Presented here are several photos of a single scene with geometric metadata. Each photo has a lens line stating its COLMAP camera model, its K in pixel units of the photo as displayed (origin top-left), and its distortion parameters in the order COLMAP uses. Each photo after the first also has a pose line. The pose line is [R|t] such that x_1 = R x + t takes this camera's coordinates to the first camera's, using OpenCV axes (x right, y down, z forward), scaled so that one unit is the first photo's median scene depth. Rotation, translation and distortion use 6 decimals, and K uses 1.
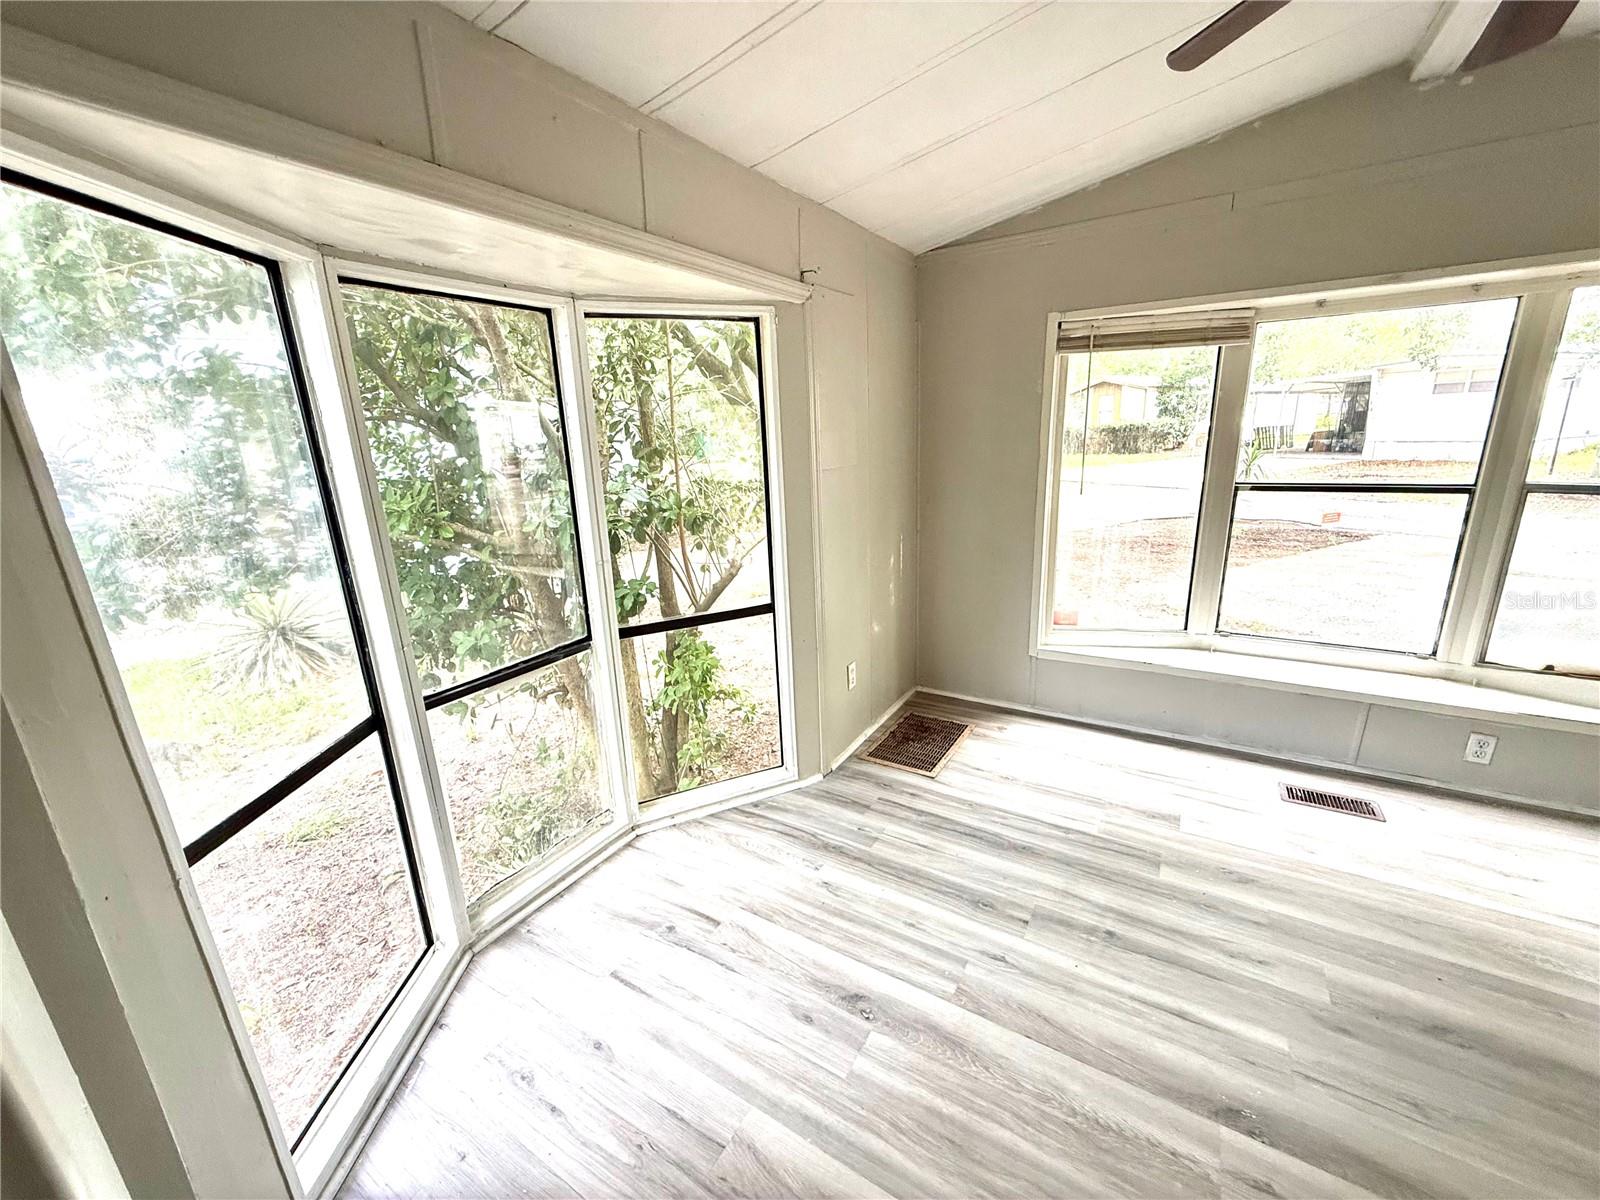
lens RADIAL K [[639.8, 0, 800.0], [0, 639.8, 600.0], [0, 0, 1]] dist [-0.001370, 0.000679]
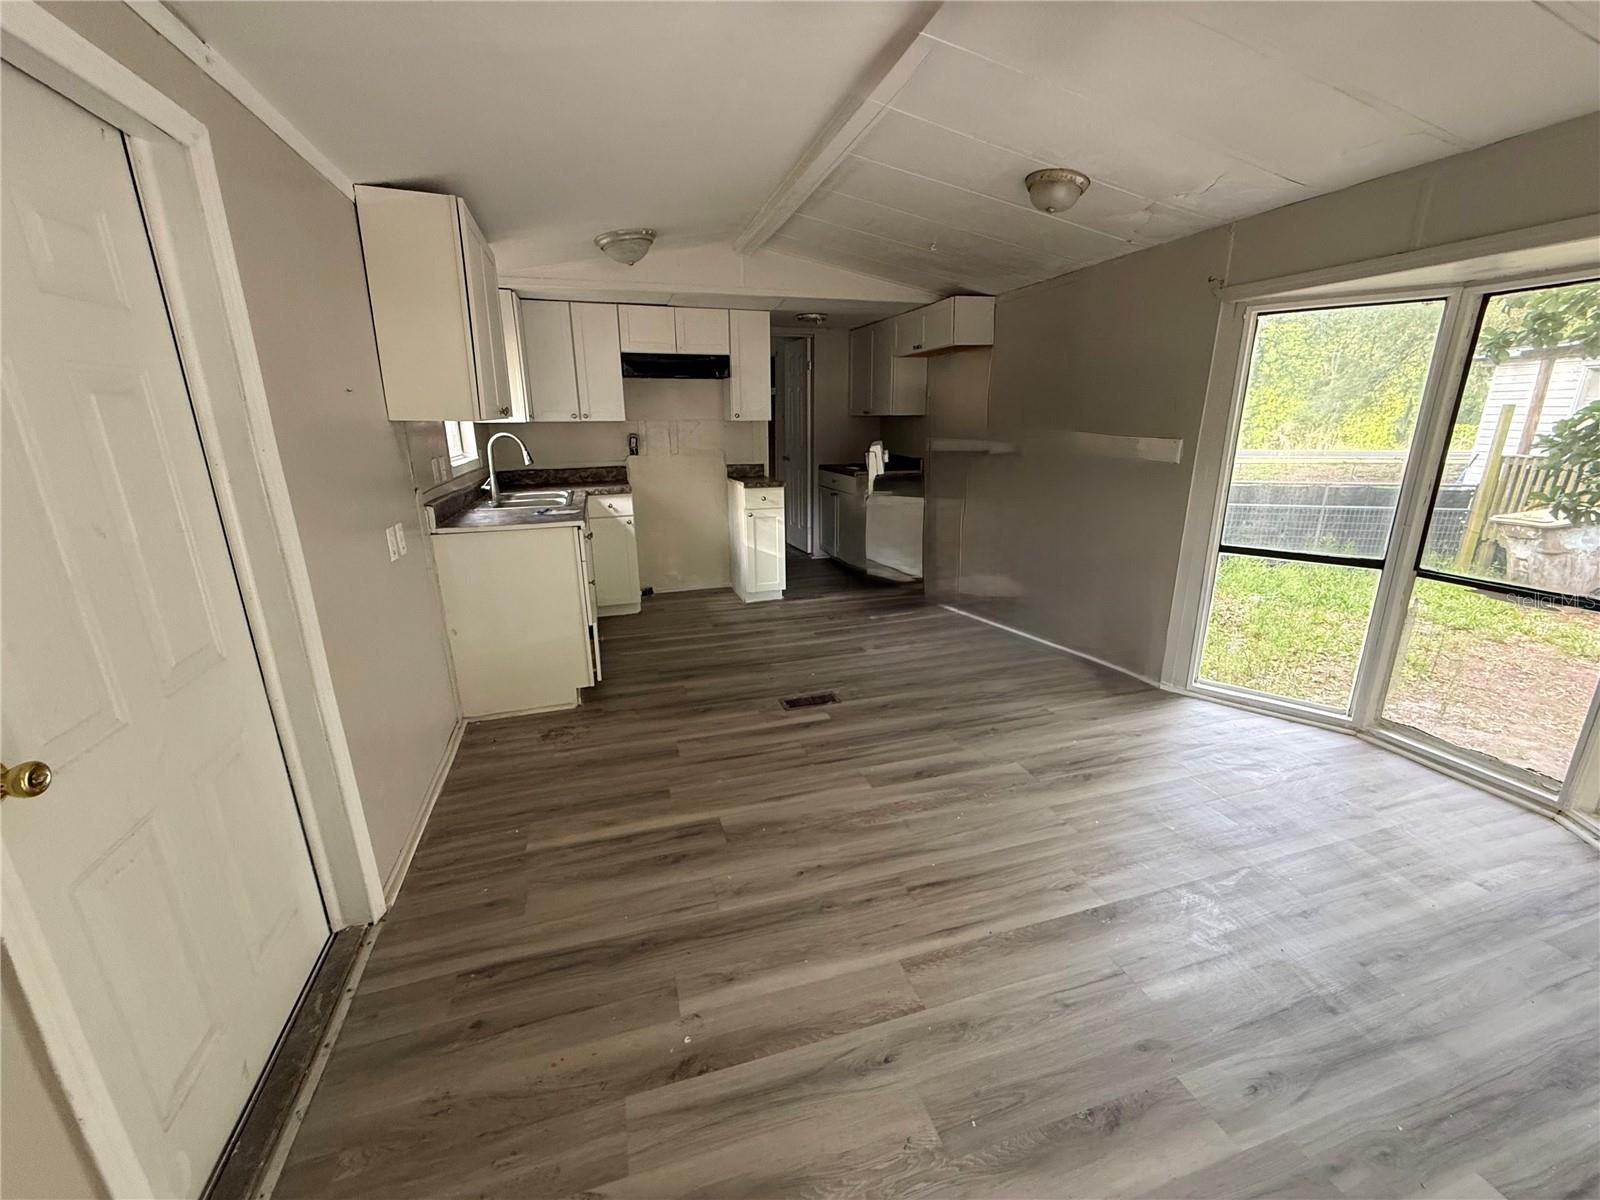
lens RADIAL K [[639.8, 0, 800.0], [0, 639.8, 600.0], [0, 0, 1]] dist [-0.001370, 0.000679]
pose [[-0.653373, 0.254587, -0.712944, 1.019187], [-0.158104, 0.875101, 0.457385, -0.168123], [0.740343, 0.411562, -0.531516, 0.505931]]
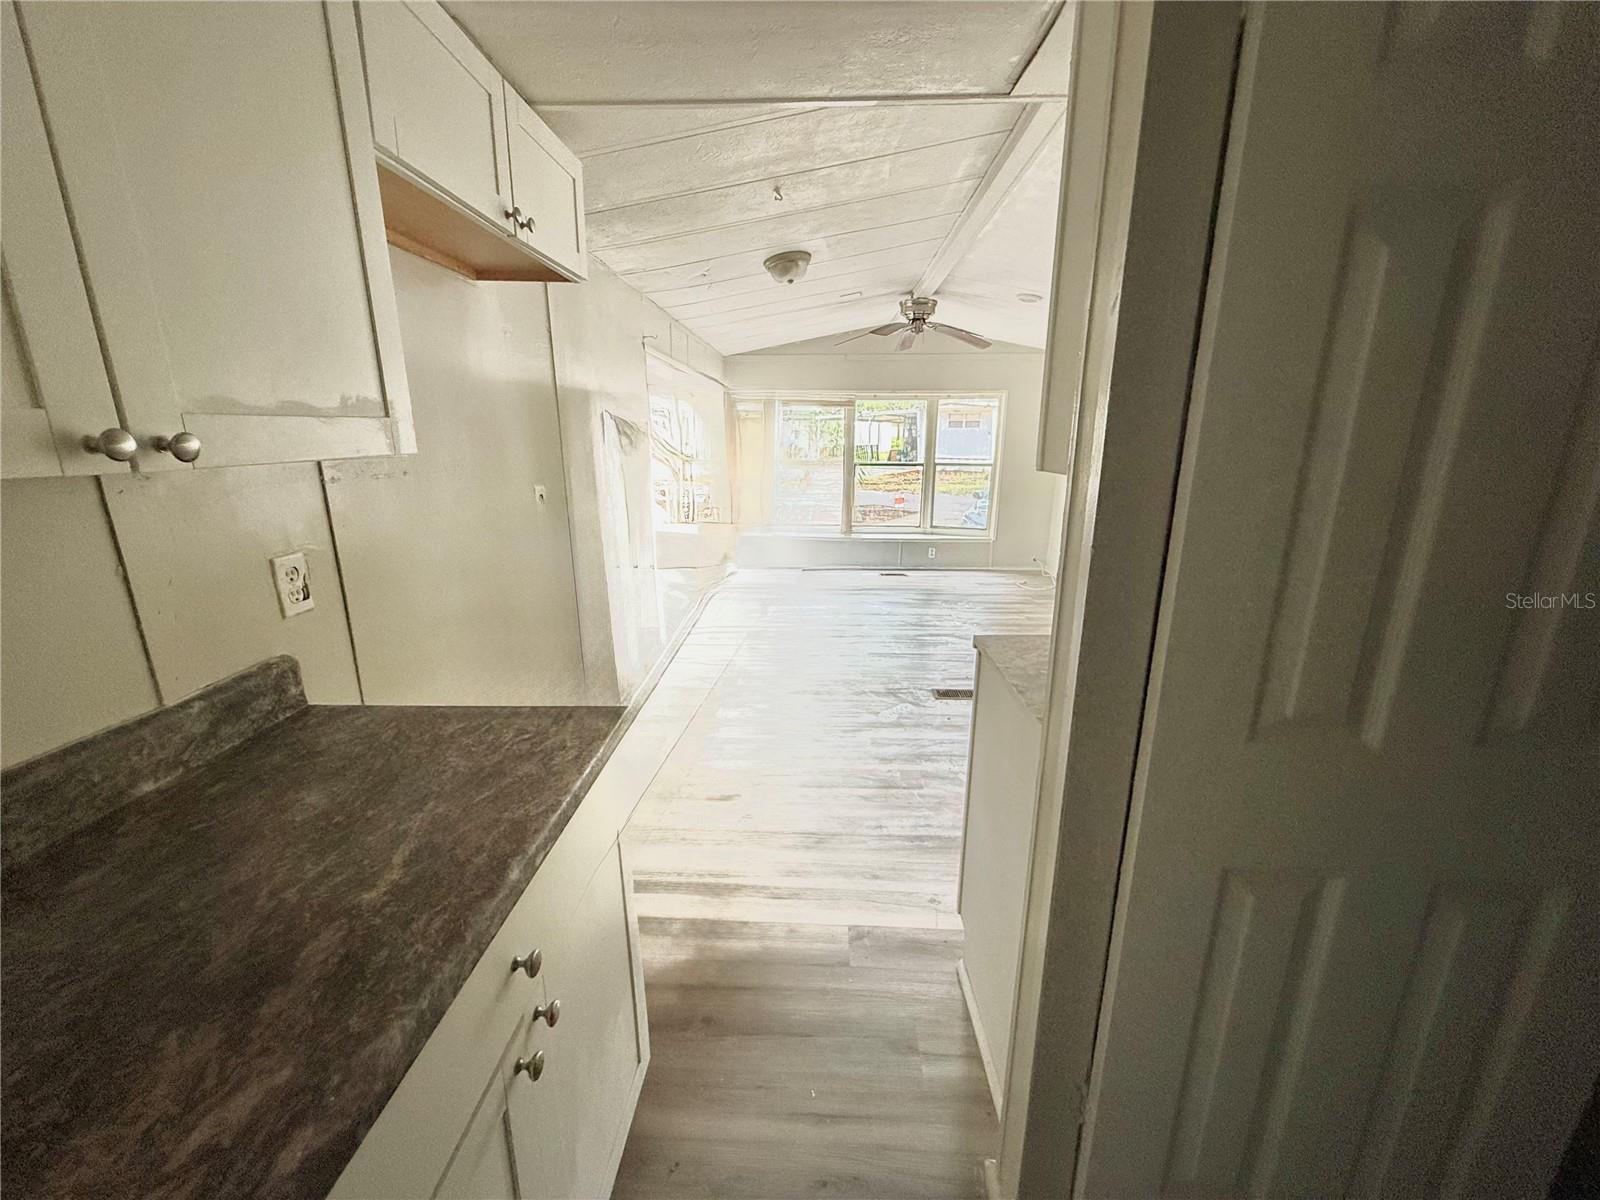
lens RADIAL K [[639.8, 0, 800.0], [0, 639.8, 600.0], [0, 0, 1]] dist [-0.001370, 0.000679]
pose [[0.867615, -0.086186, 0.489711, -0.850029], [0.093768, 0.995553, 0.009084, 0.340937], [-0.488316, 0.038038, 0.871837, -1.166167]]
